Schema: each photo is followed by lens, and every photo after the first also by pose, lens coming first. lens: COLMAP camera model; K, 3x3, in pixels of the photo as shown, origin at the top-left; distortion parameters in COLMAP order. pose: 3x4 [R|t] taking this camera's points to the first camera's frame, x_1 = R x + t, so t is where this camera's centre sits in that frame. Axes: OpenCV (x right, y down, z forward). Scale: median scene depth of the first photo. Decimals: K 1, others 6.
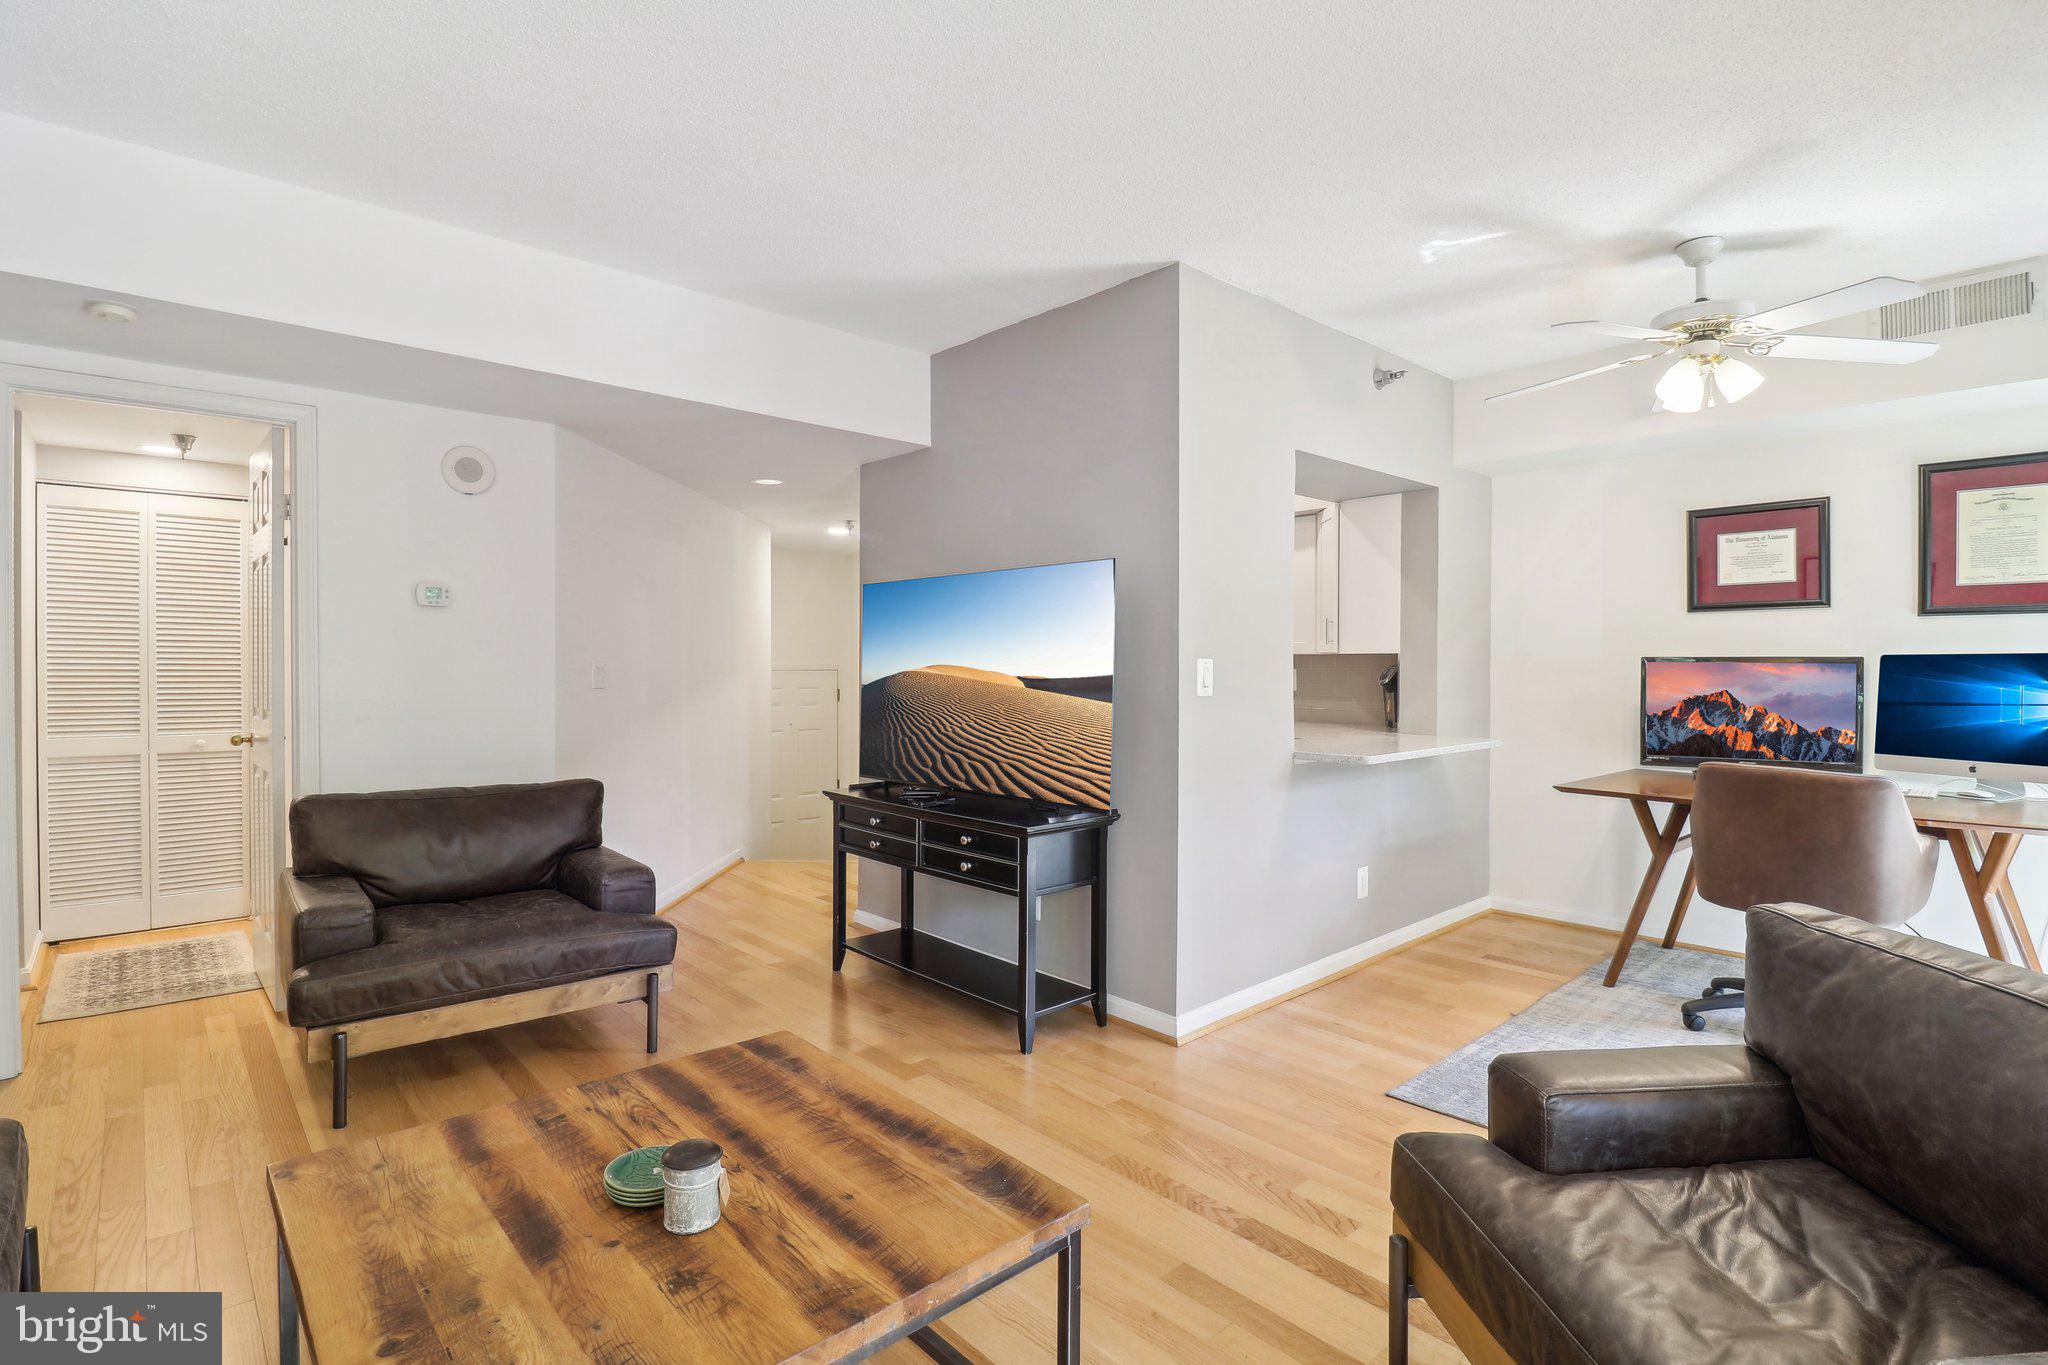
lens RADIAL K [[976.2, 0, 1020.8], [0, 976.2, 665.0], [0, 0, 1]] dist [-0.006091, -0.010366]
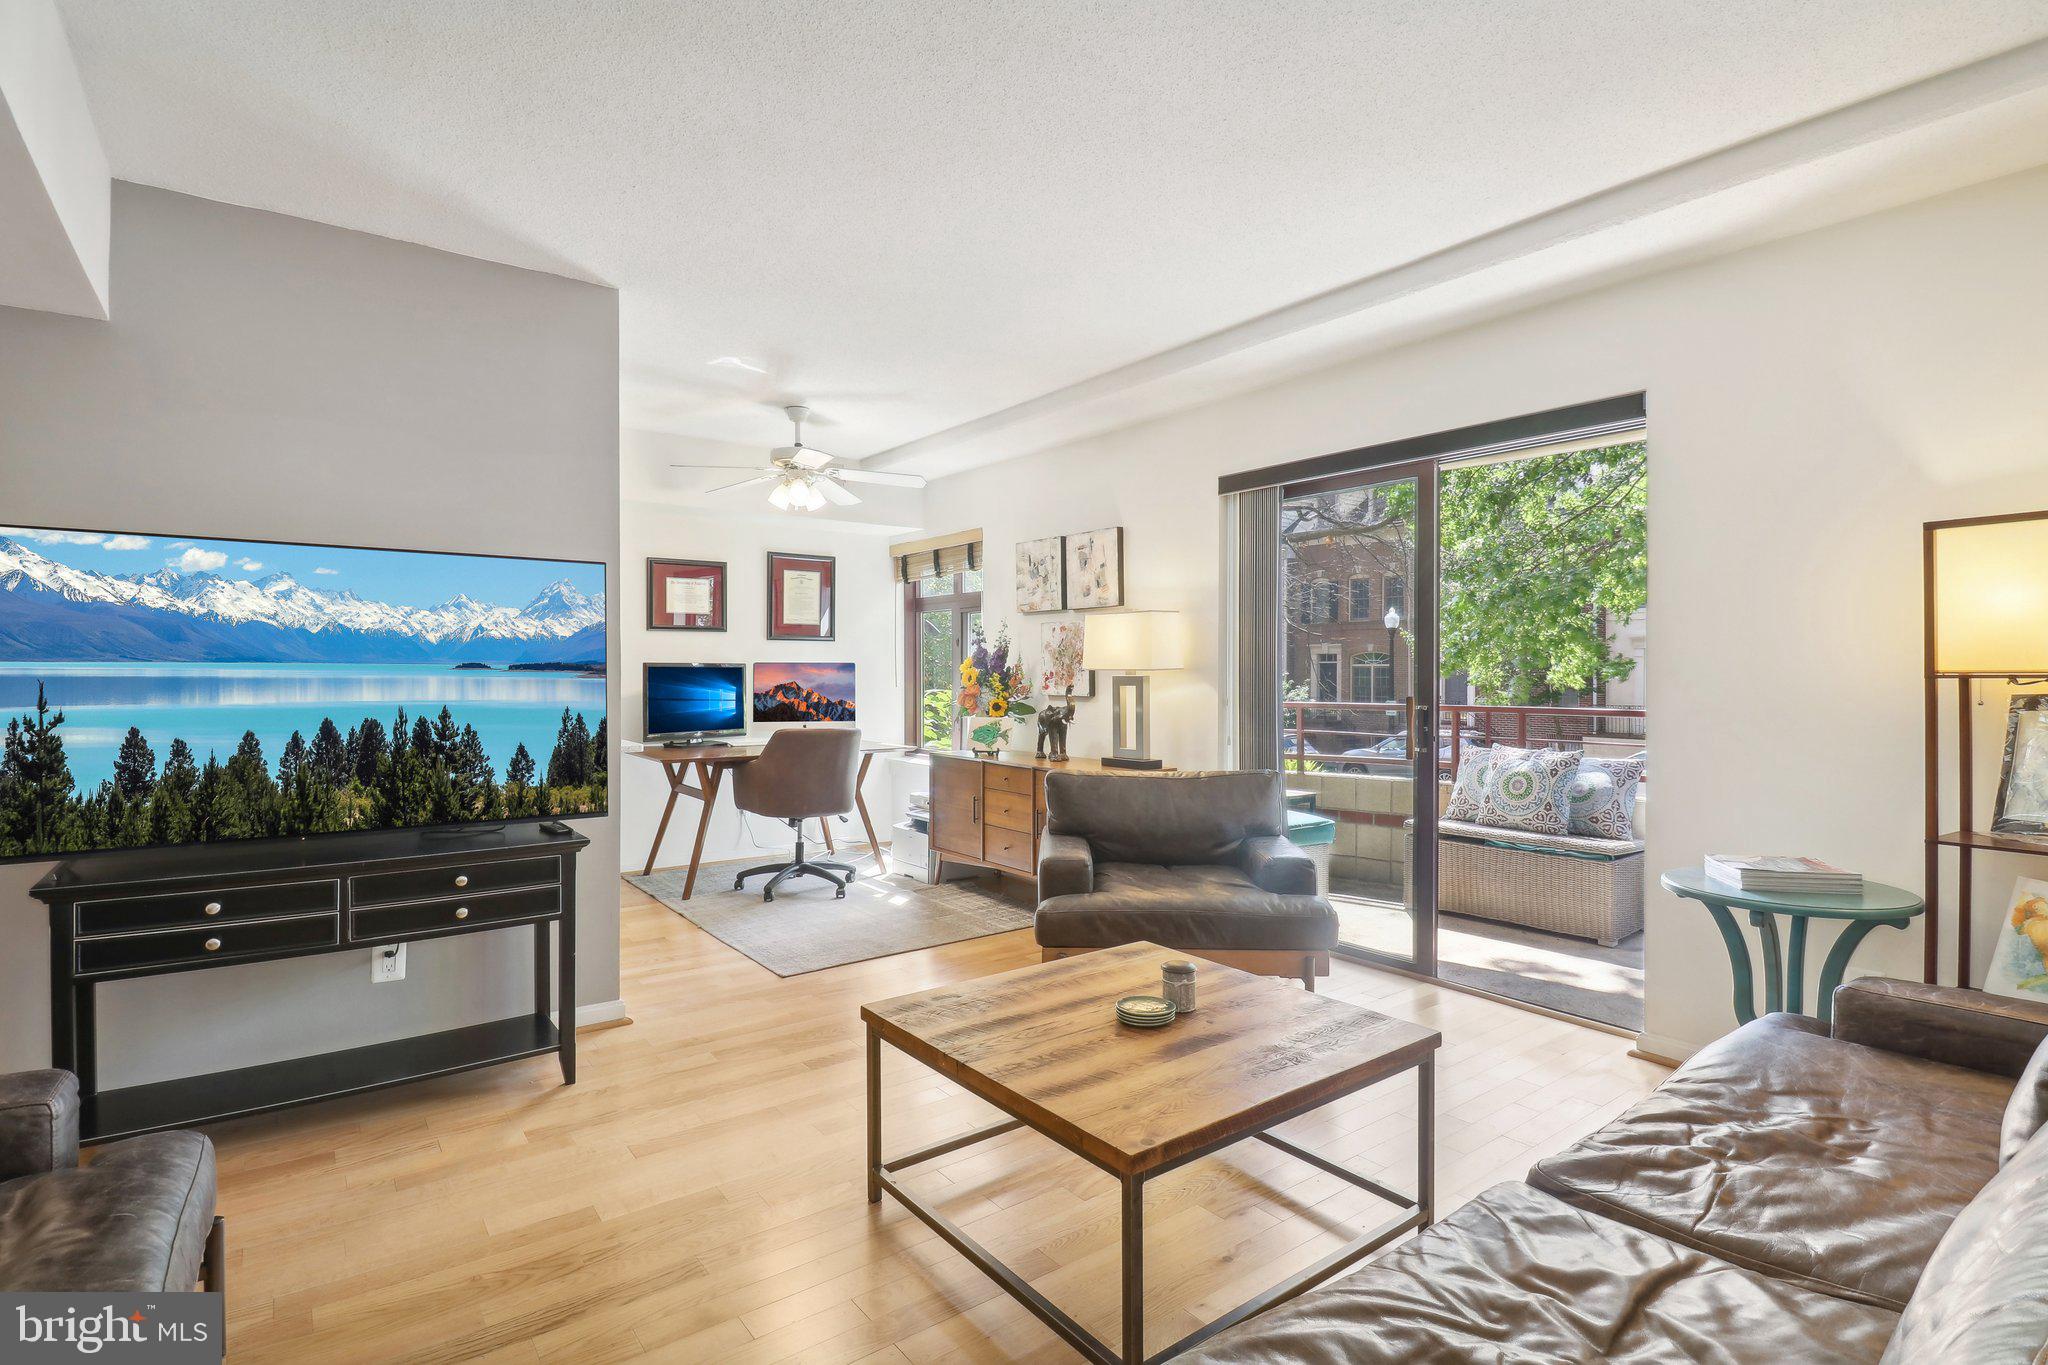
lens RADIAL K [[976.2, 0, 994.6], [0, 976.2, 667.7], [0, 0, 1]] dist [-0.006091, -0.010366]
pose [[0.111358, 0.002886, 0.993776, -0.780627], [-0.001865, 0.999995, -0.002696, 0.000652], [-0.993779, -0.001553, 0.111363, 0.436902]]
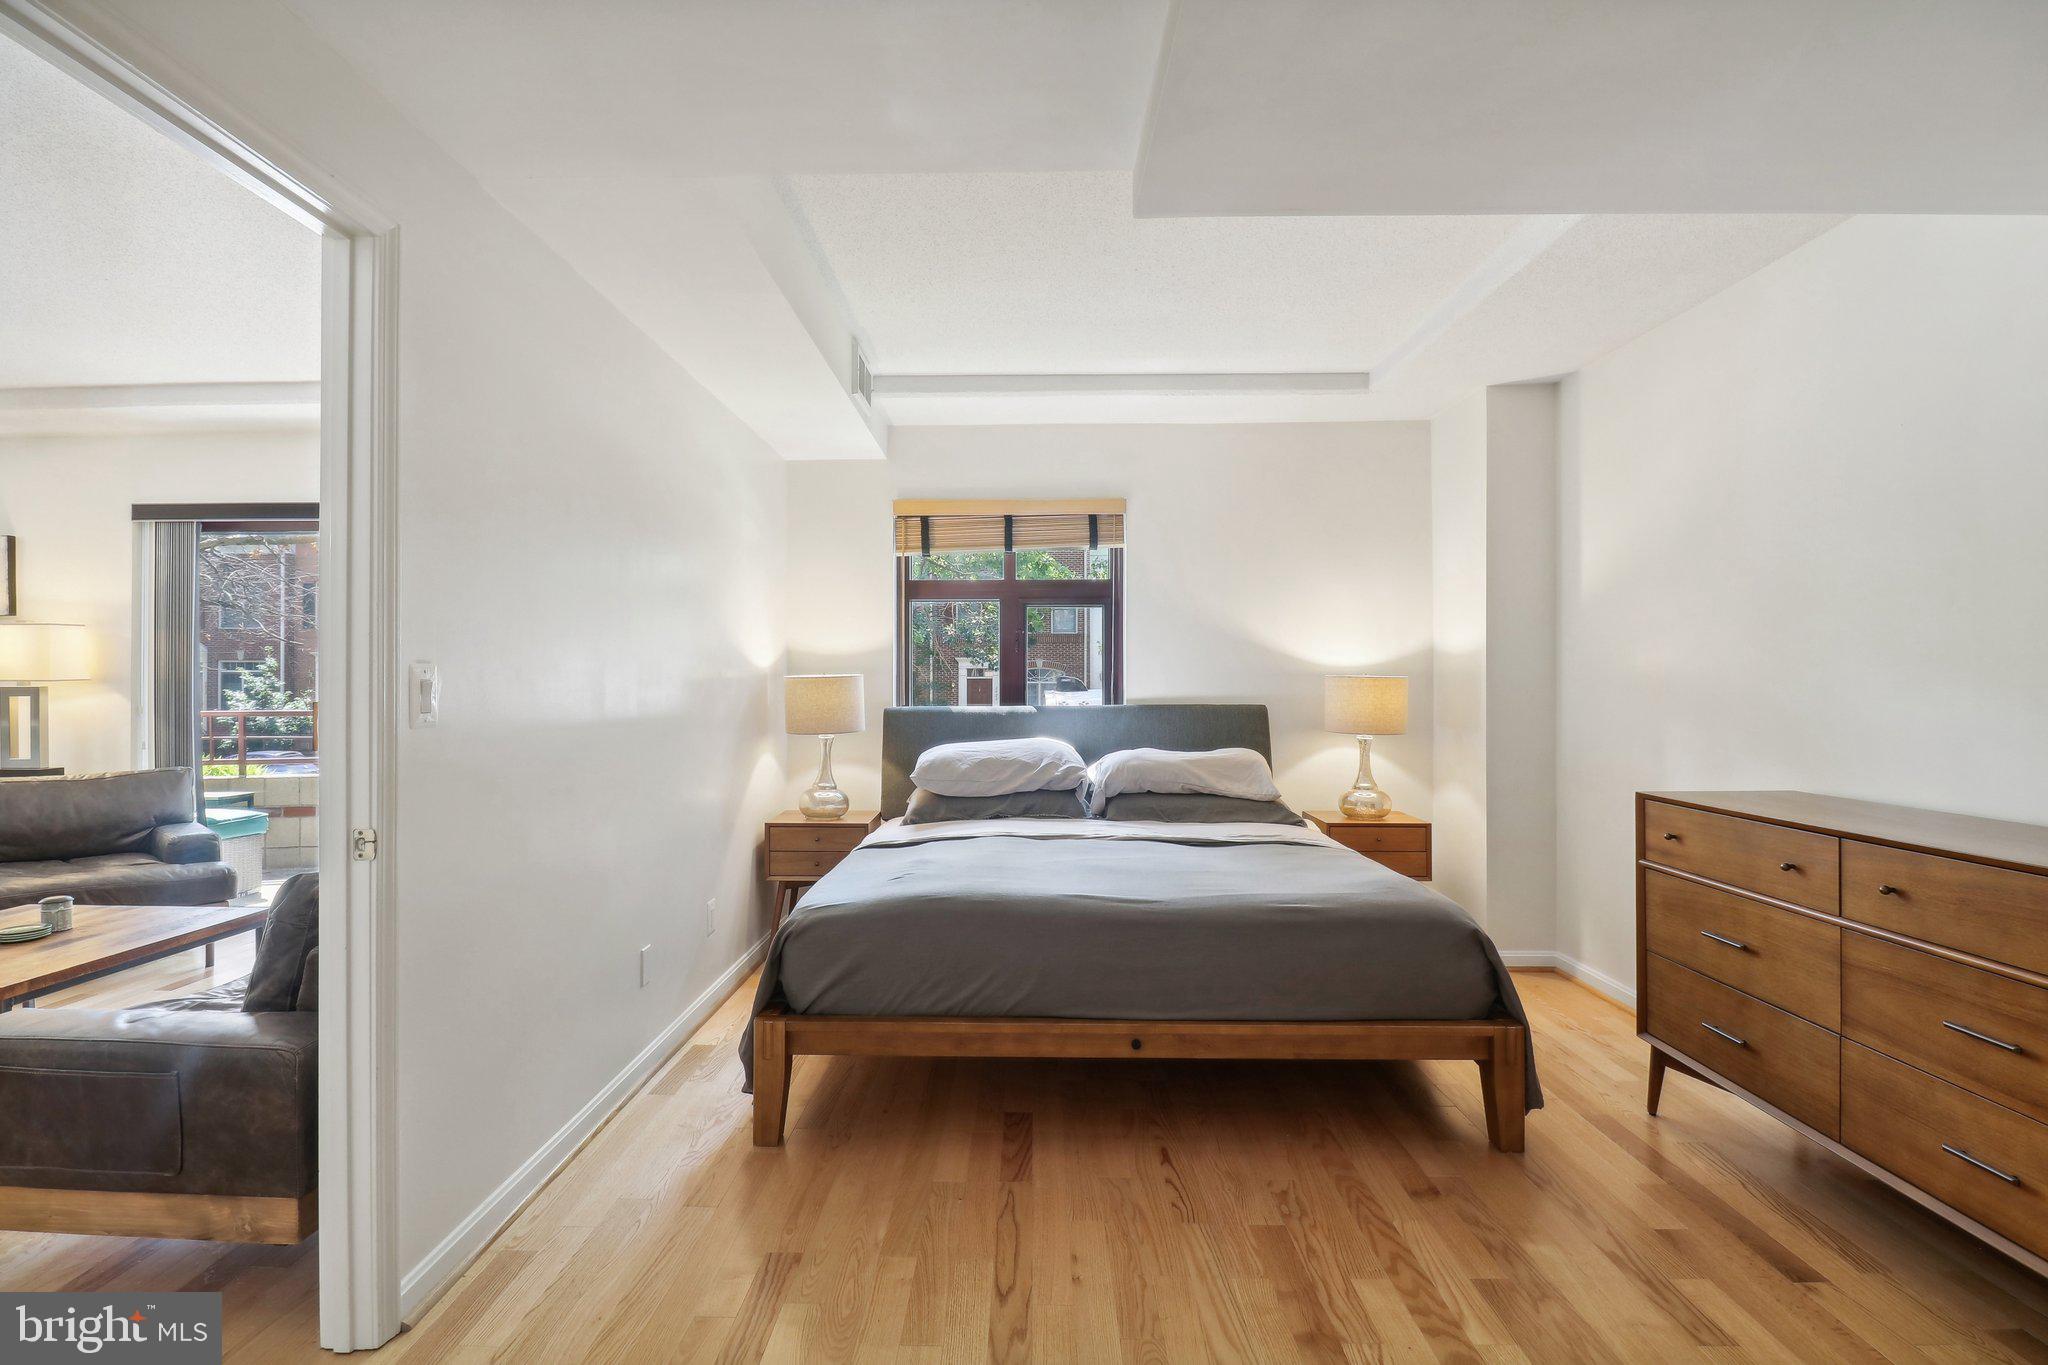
lens RADIAL K [[976.2, 0, 992.4], [0, 976.2, 673.3], [0, 0, 1]] dist [-0.006091, -0.010366]
pose [[-0.719148, 0.005806, 0.694833, -1.303666], [0.000512, 0.999969, -0.007825, 0.000950], [-0.694857, -0.005271, -0.719129, 0.424101]]
